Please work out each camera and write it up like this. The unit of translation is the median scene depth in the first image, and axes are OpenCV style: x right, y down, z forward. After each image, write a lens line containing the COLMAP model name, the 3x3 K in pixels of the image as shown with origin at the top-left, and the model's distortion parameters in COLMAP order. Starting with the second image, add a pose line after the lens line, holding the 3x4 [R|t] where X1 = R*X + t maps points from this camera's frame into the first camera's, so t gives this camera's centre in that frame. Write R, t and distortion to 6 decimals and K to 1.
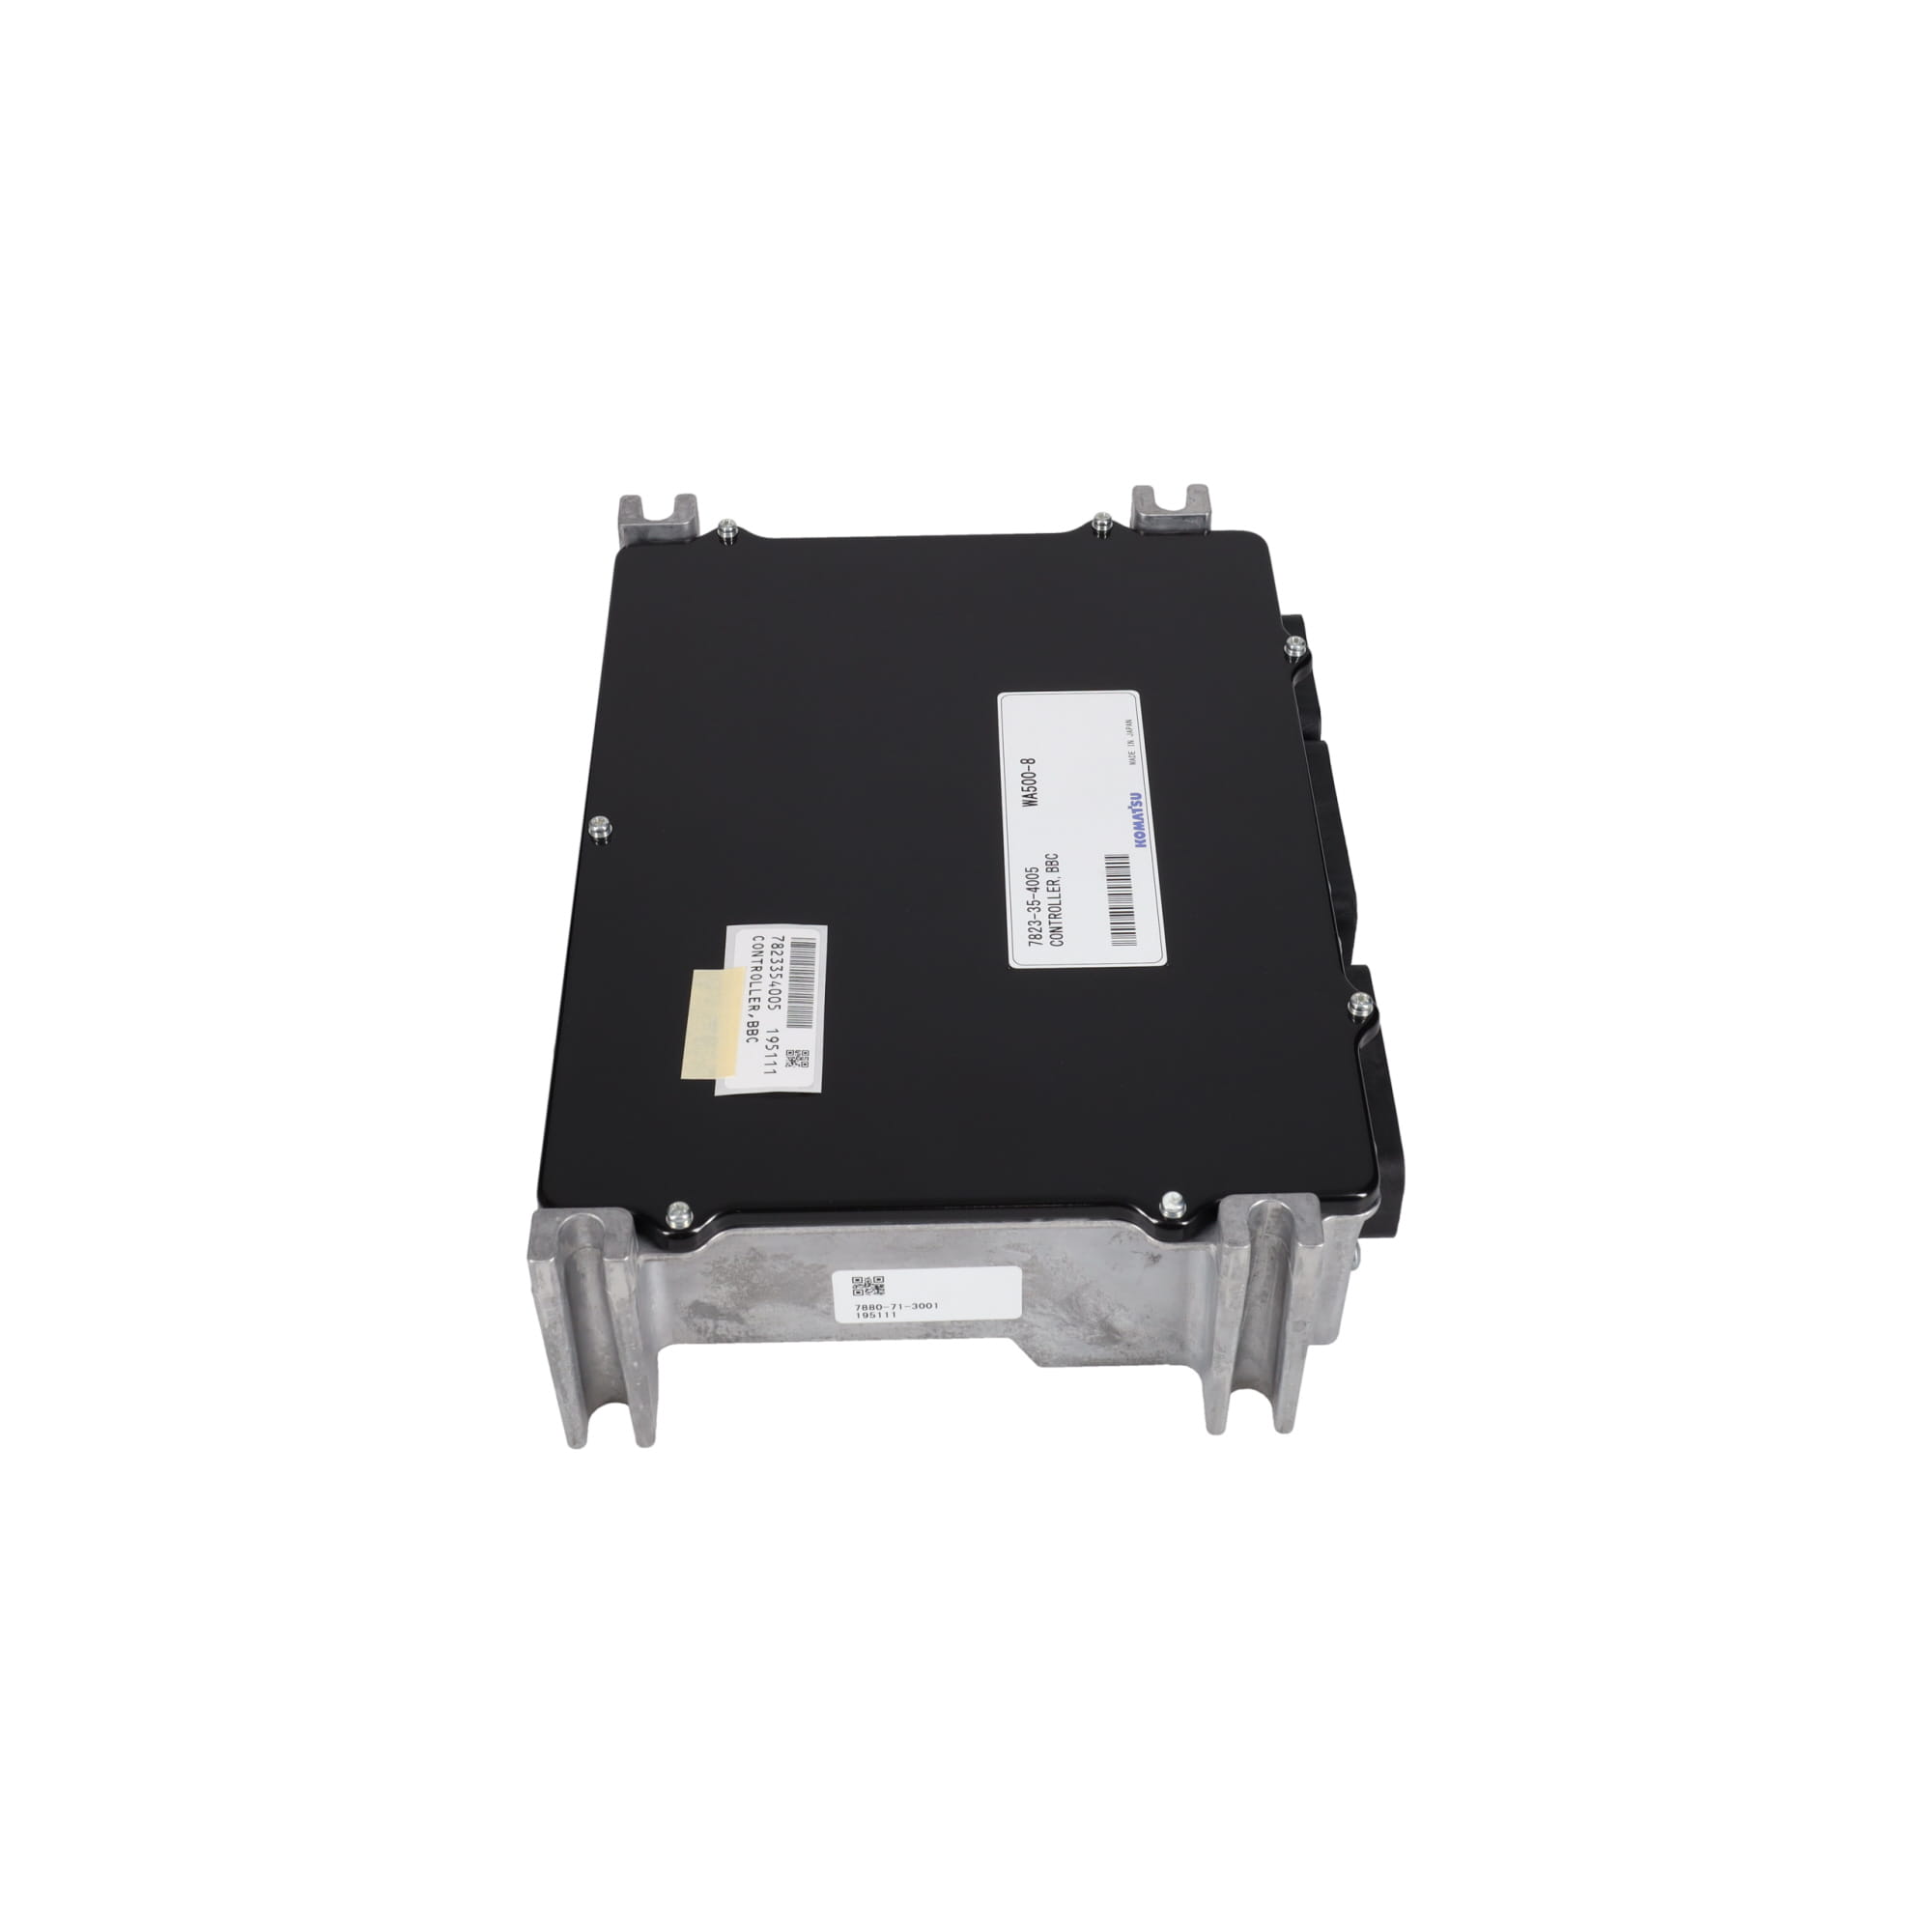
lens RADIAL K [[2434.0, 0, 963.9], [0, 2434.0, 968.8], [0, 0, 1]] dist [0.024563, 0.000000]
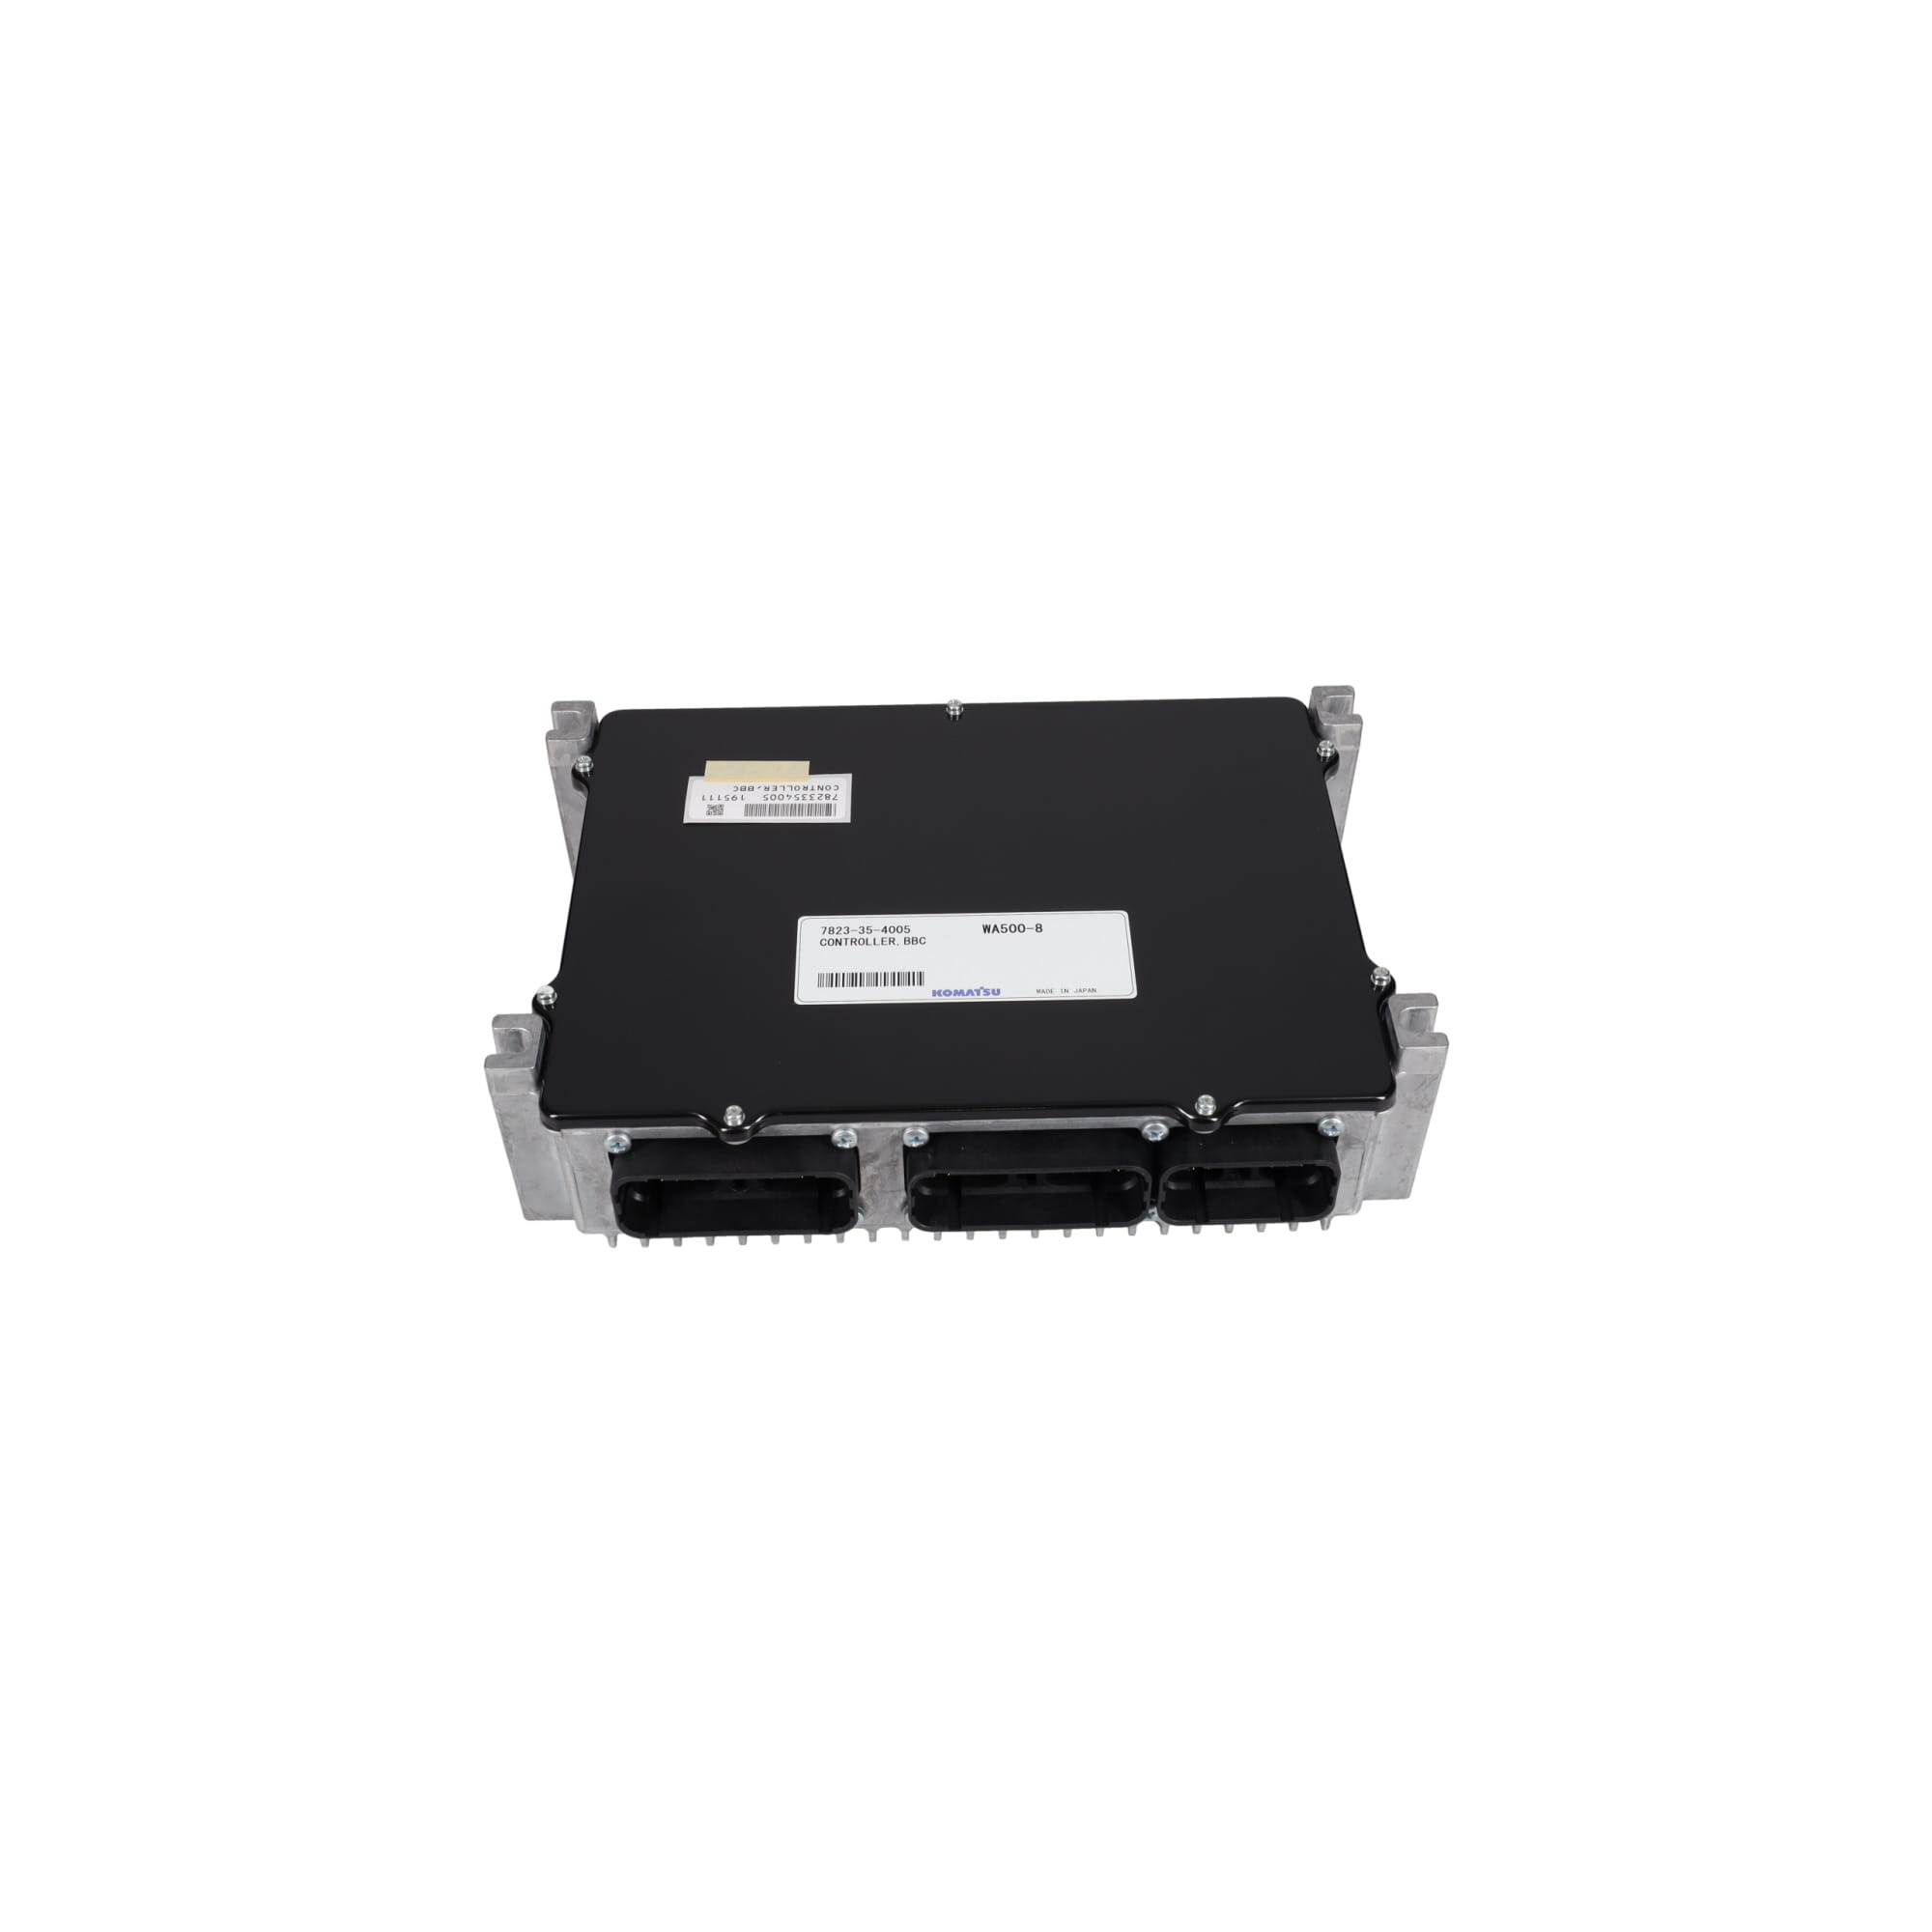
lens RADIAL K [[1885.5, 0, 985.8], [0, 1885.5, 970.0], [0, 0, 1]] dist [-0.001052, 0.000000]
pose [[0.017959, 0.718062, -0.695747, 0.730920], [-0.730972, 0.484201, 0.480863, -0.535834], [0.682171, 0.499936, 0.533579, 0.538356]]
